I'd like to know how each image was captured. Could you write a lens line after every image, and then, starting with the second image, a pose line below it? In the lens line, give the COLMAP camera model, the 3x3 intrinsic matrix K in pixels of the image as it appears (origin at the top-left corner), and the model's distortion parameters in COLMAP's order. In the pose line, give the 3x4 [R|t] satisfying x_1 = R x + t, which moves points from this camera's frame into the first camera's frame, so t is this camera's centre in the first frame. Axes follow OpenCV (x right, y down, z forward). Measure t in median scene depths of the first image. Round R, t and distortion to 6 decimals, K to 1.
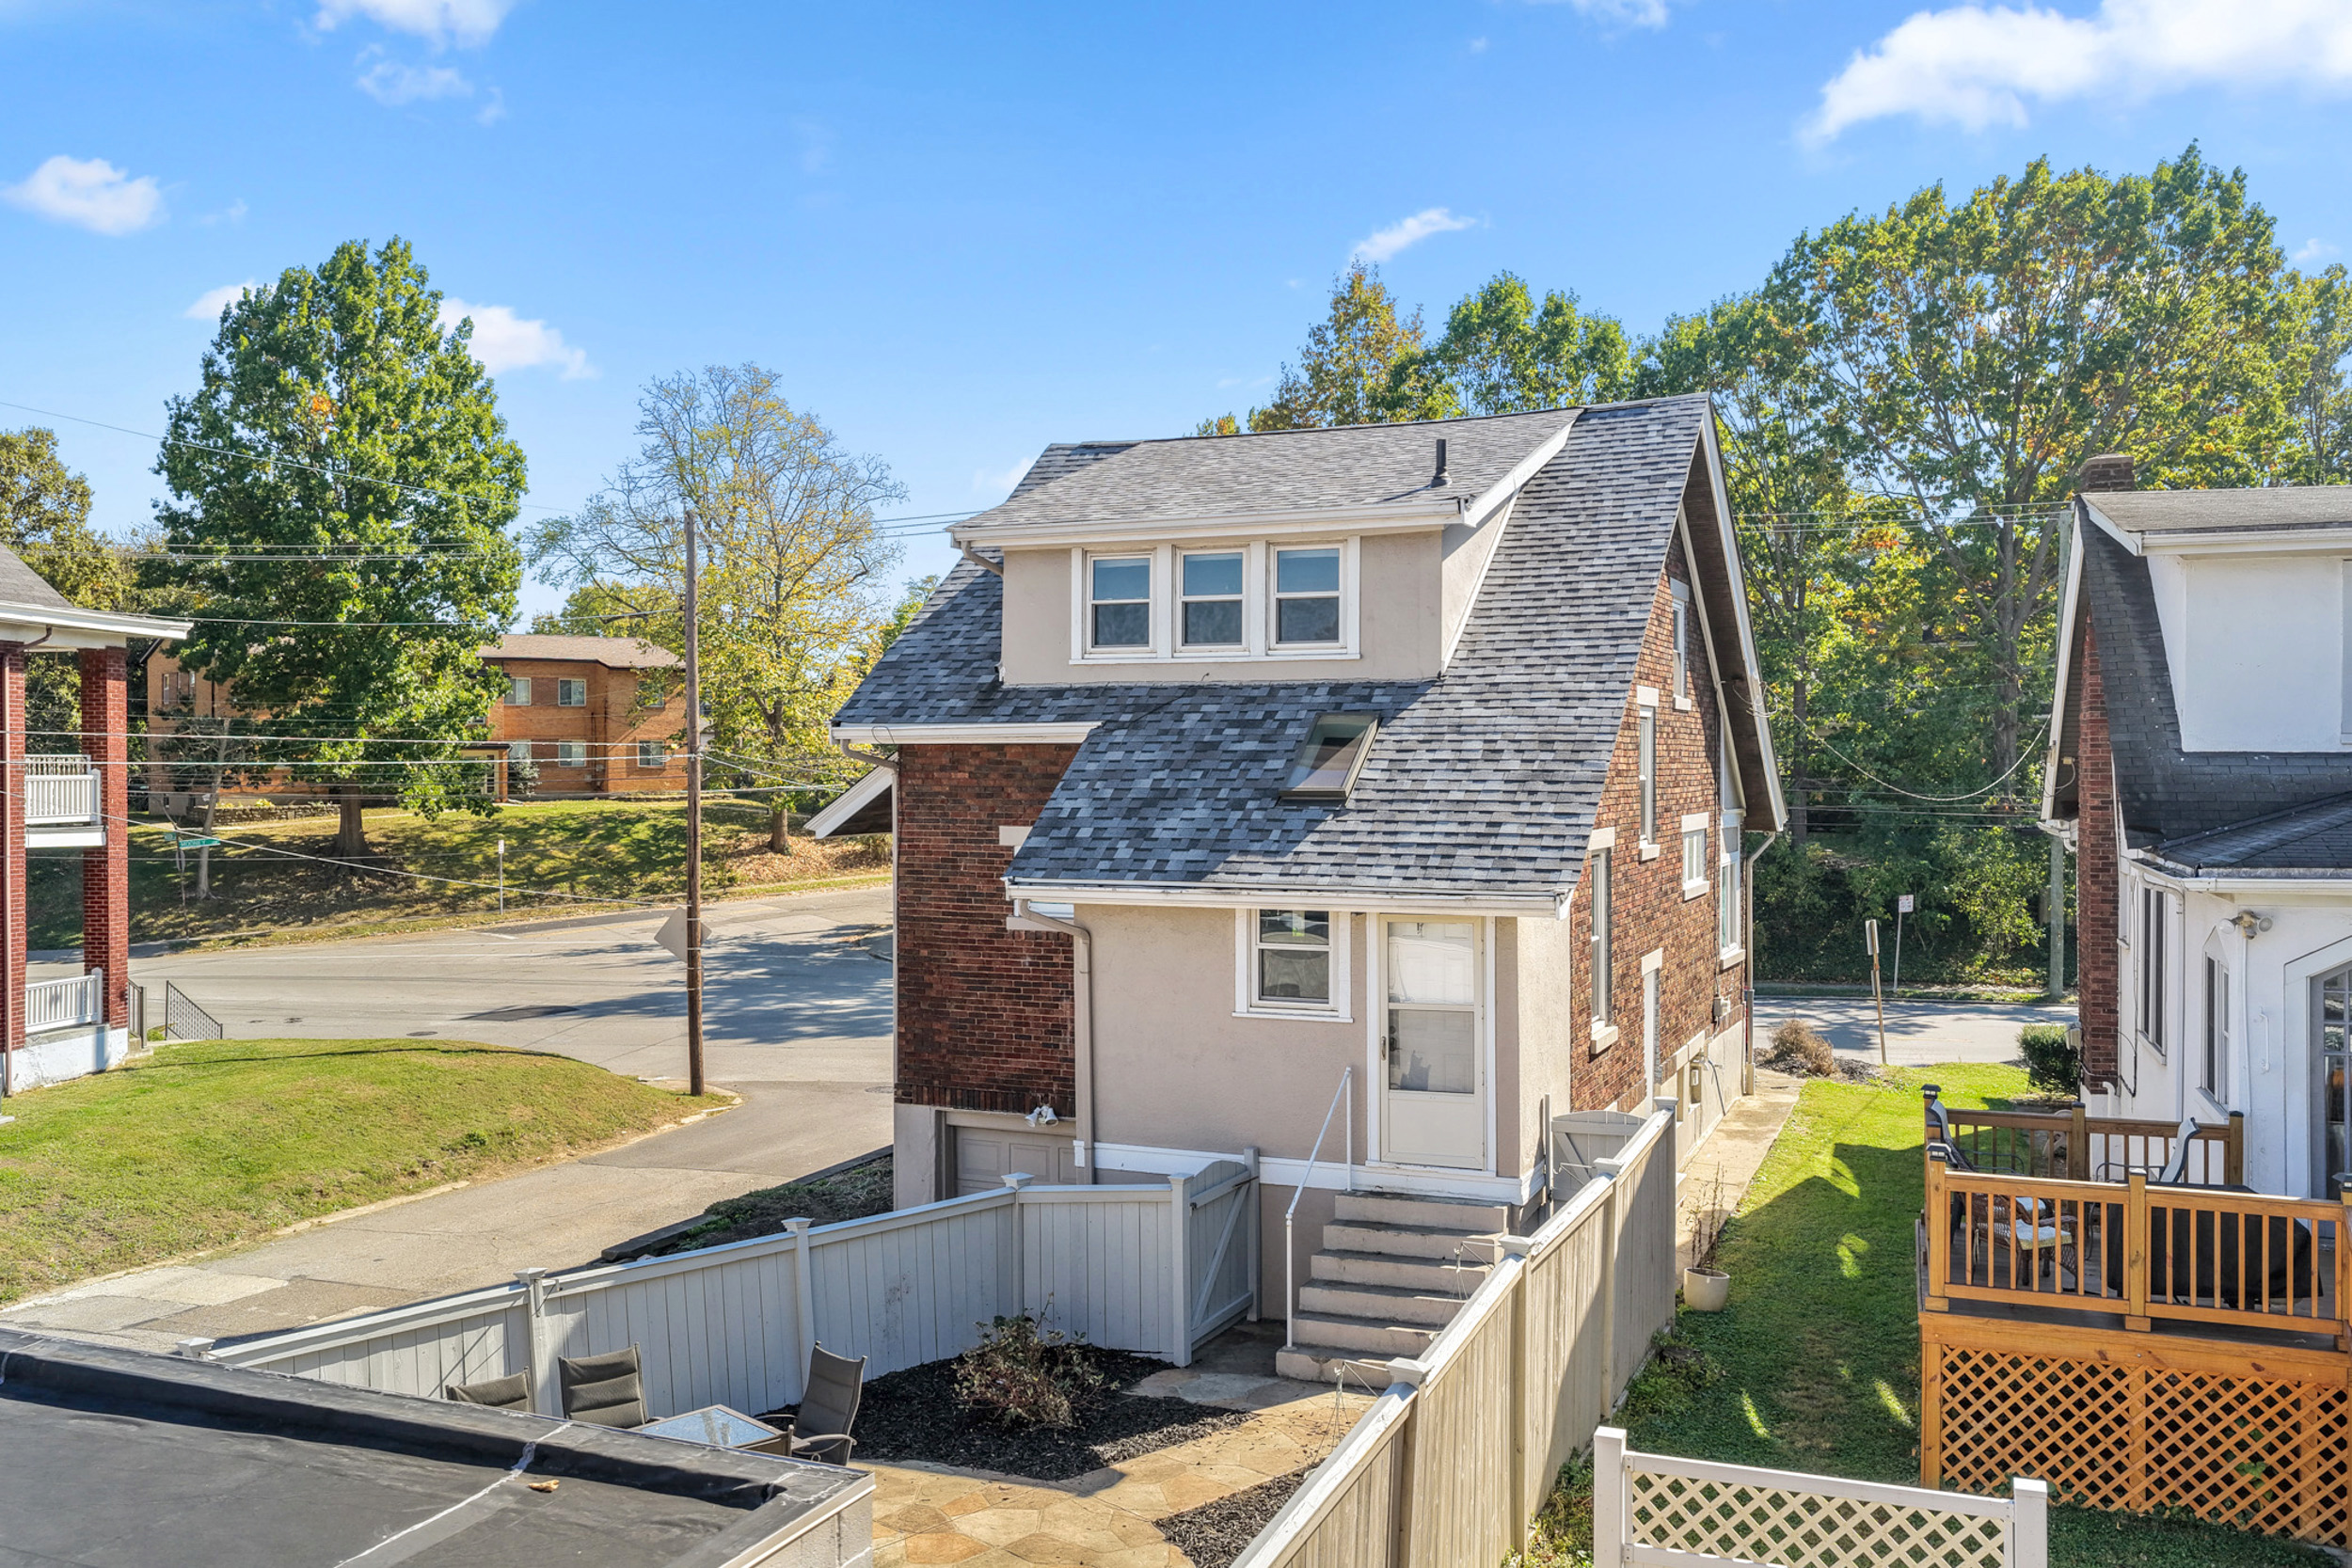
lens RADIAL K [[1940.9, 0, 1190.6], [0, 1940.9, 785.3], [0, 0, 1]] dist [-0.009940, -0.003439]
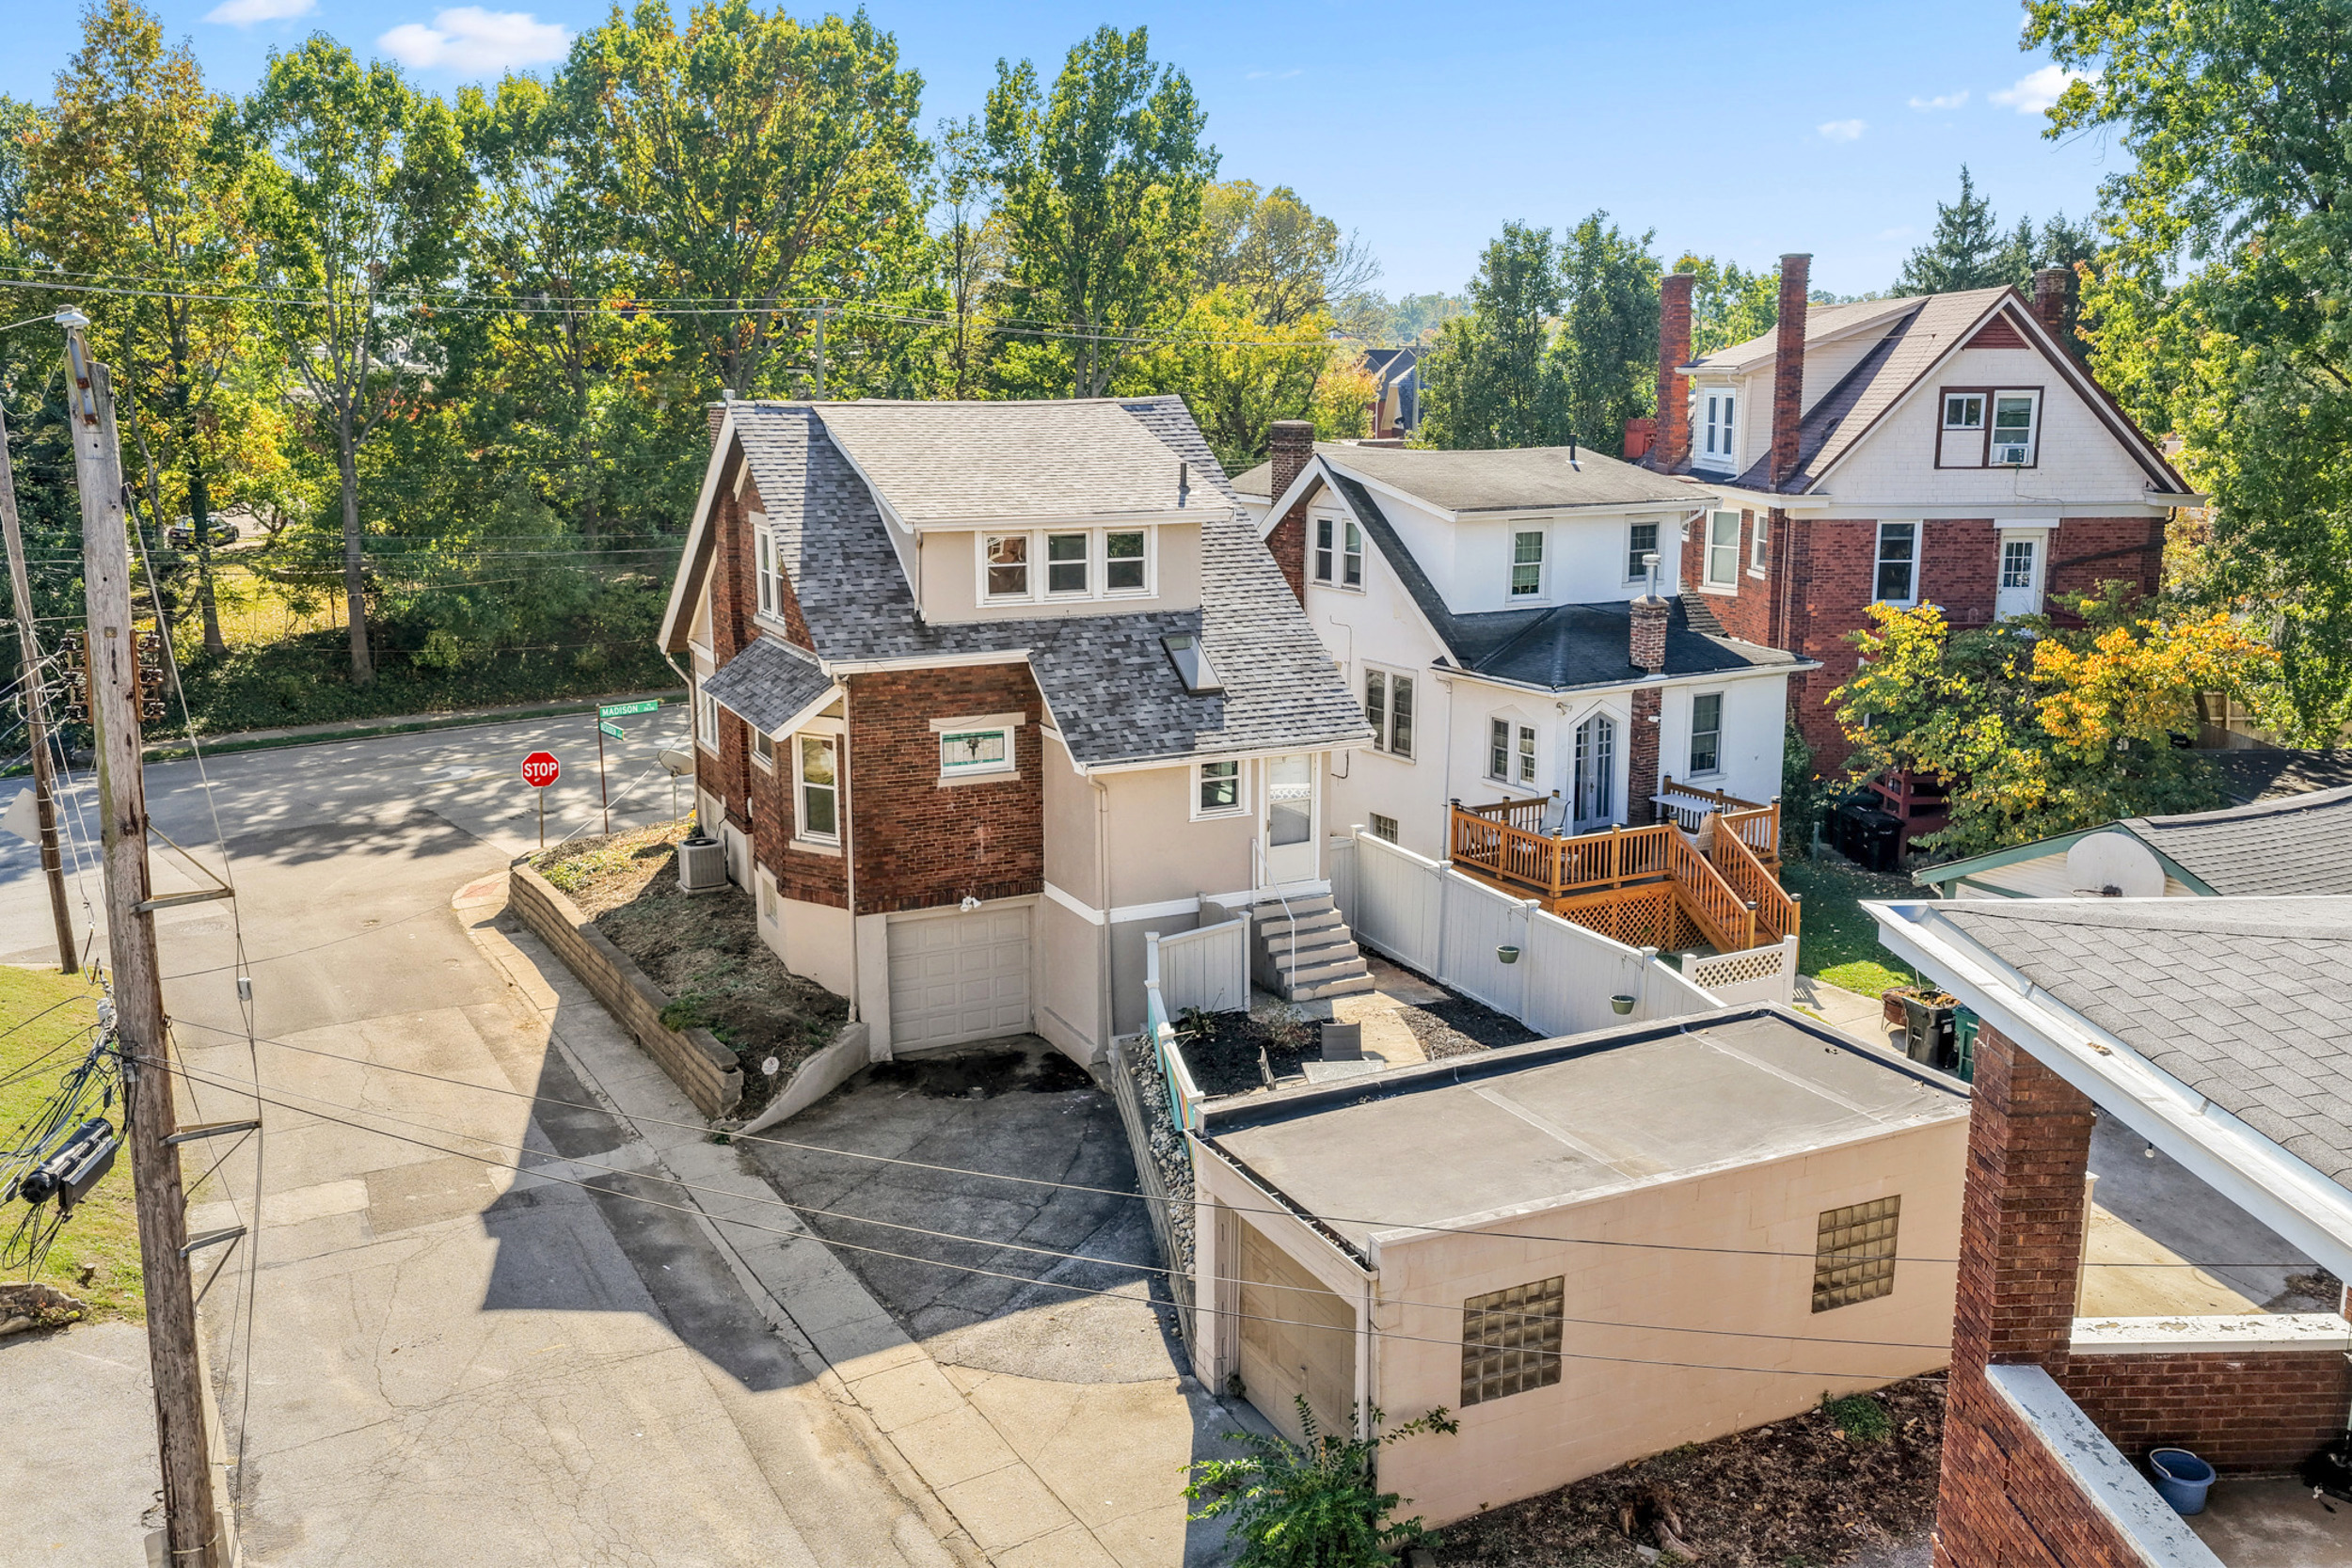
lens RADIAL K [[1940.9, 0, 1168.1], [0, 1940.9, 781.2], [0, 0, 1]] dist [-0.009940, -0.003439]
pose [[0.653672, -0.153879, 0.740968, -1.143001], [0.012683, 0.981199, 0.192580, -0.227073], [-0.756671, -0.116487, 0.643335, -0.097079]]
